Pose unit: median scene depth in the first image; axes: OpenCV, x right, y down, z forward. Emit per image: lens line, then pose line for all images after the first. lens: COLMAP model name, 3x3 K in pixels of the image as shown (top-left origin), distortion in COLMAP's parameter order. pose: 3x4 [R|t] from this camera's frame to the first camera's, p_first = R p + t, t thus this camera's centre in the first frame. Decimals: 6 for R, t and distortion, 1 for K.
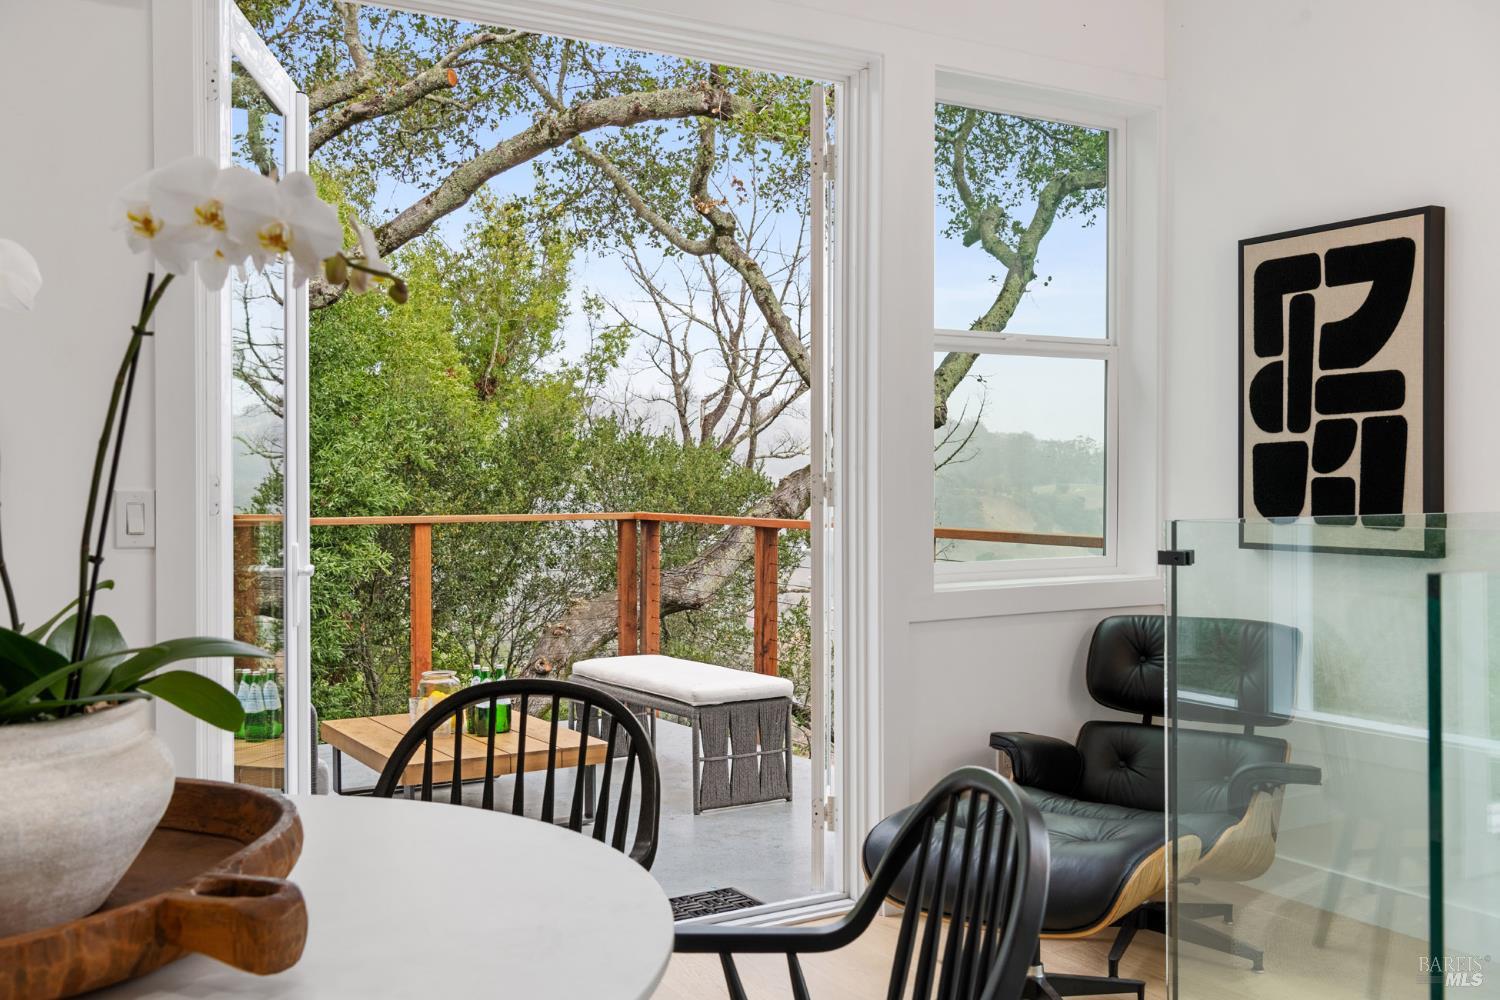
lens RADIAL K [[1379.4, 0, 748.7], [0, 1379.4, 496.4], [0, 0, 1]] dist [-0.005441, 0.000000]
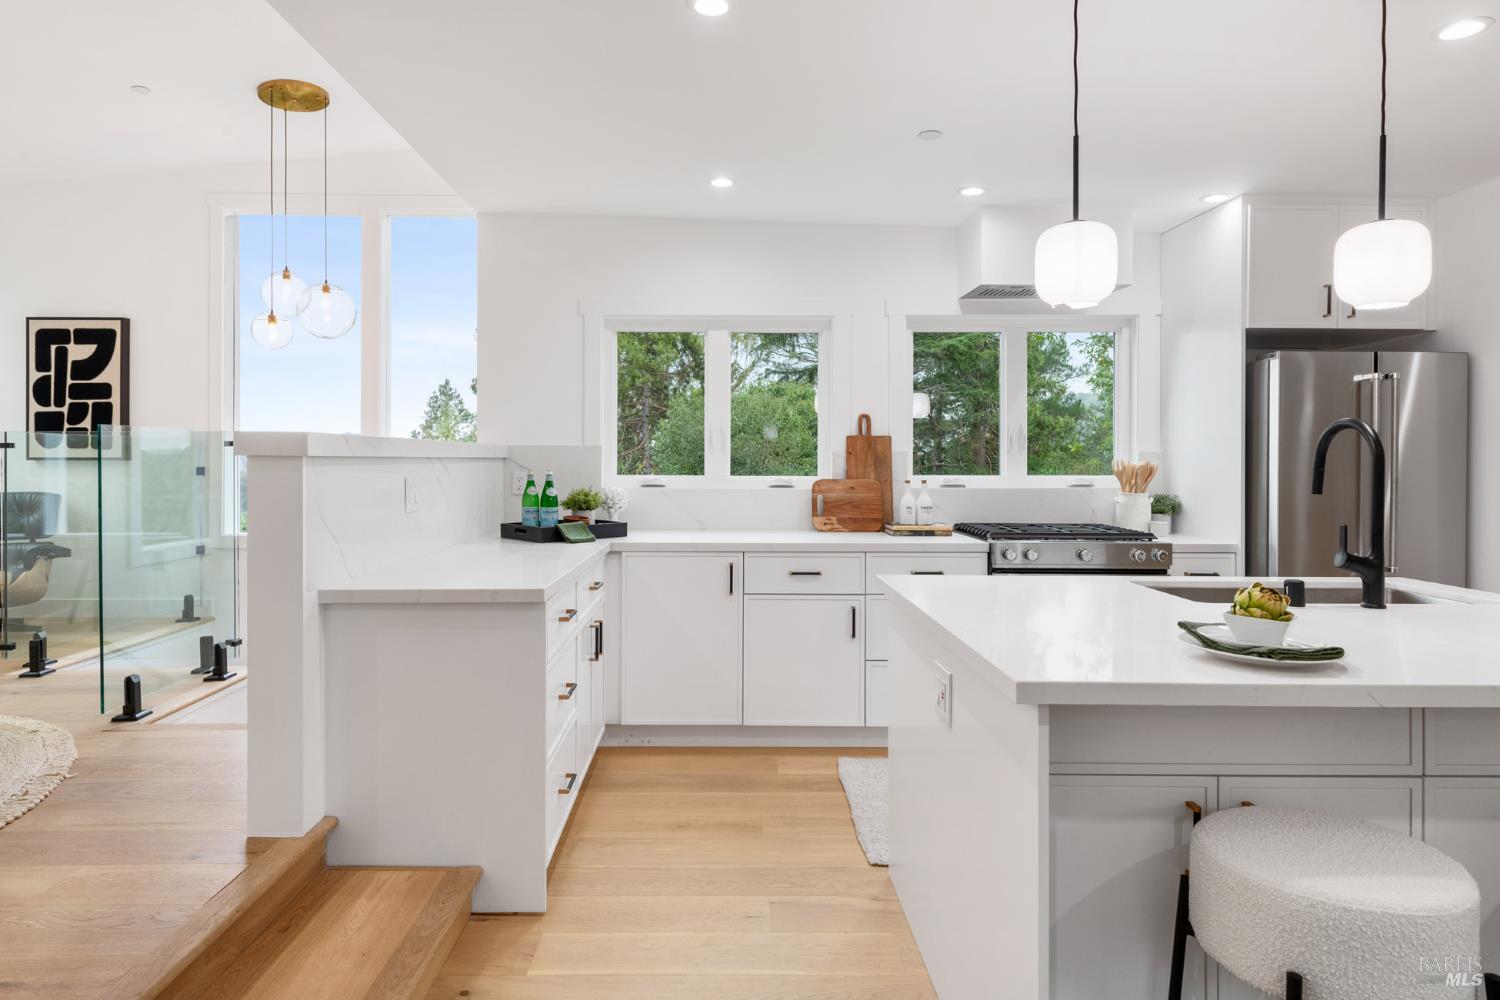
lens RADIAL K [[842.2, 0, 724.3], [0, 842.2, 460.6], [0, 0, 1]] dist [0.016467, -0.005395]
pose [[0.498346, 0.005237, 0.866962, -0.264358], [0.007850, 0.999914, -0.010552, 0.064830], [-0.866942, 0.012065, 0.498262, -0.637953]]
